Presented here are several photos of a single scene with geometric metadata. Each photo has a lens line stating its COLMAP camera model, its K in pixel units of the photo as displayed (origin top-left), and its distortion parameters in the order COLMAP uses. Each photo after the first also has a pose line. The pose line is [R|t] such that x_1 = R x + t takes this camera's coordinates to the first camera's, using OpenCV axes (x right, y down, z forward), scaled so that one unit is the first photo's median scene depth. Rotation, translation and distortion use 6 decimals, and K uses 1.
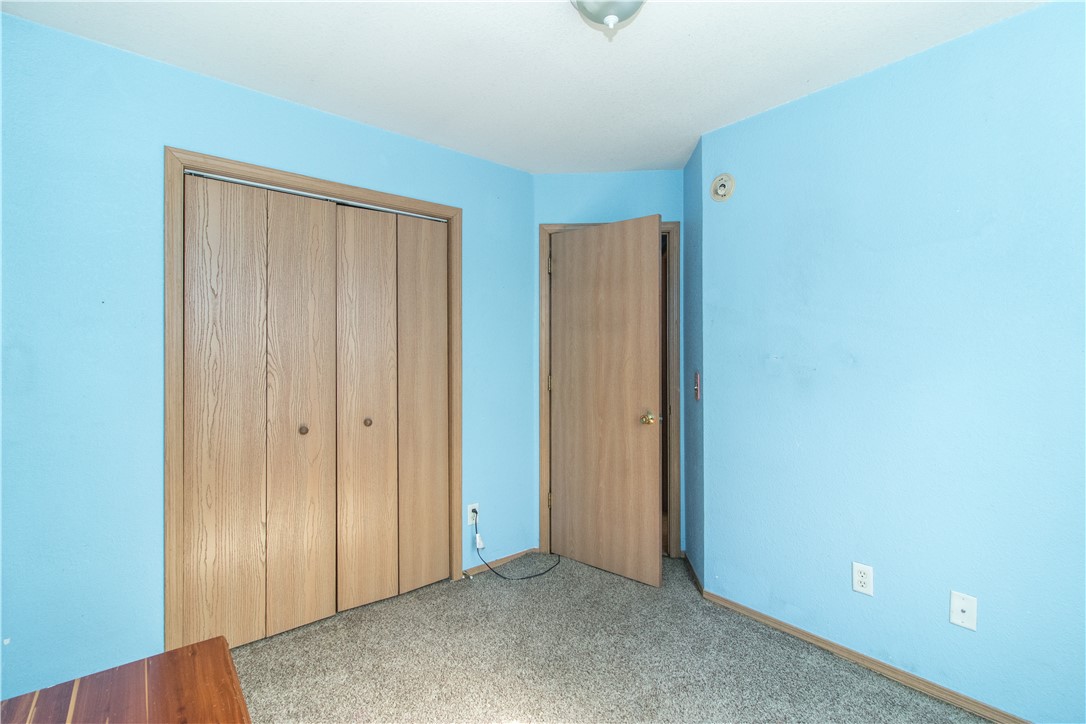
lens RADIAL K [[489.1, 0, 543.0], [0, 489.1, 362.0], [0, 0, 1]] dist [0.001922, 0.000195]
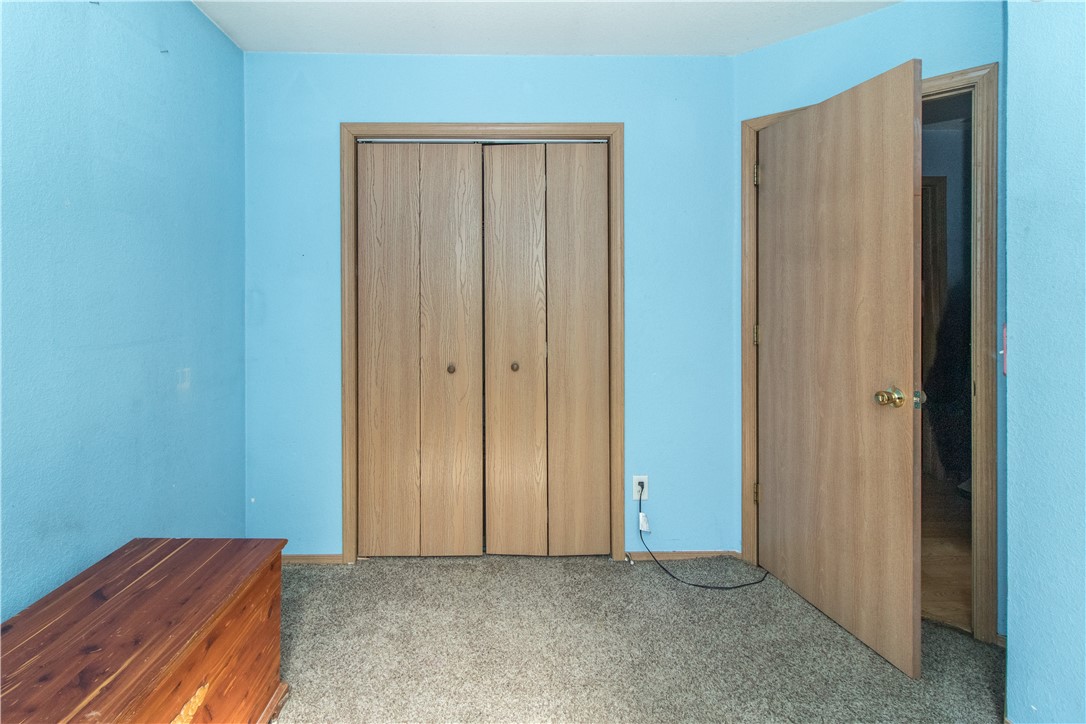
lens RADIAL K [[513.1, 0, 540.6], [0, 513.1, 314.1], [0, 0, 1]] dist [0.004453, 0.000112]
pose [[0.779678, 0.013635, -0.626032, 0.273854], [-0.009547, 0.999906, 0.009888, 0.008212], [0.626108, -0.001733, 0.779735, 0.216631]]
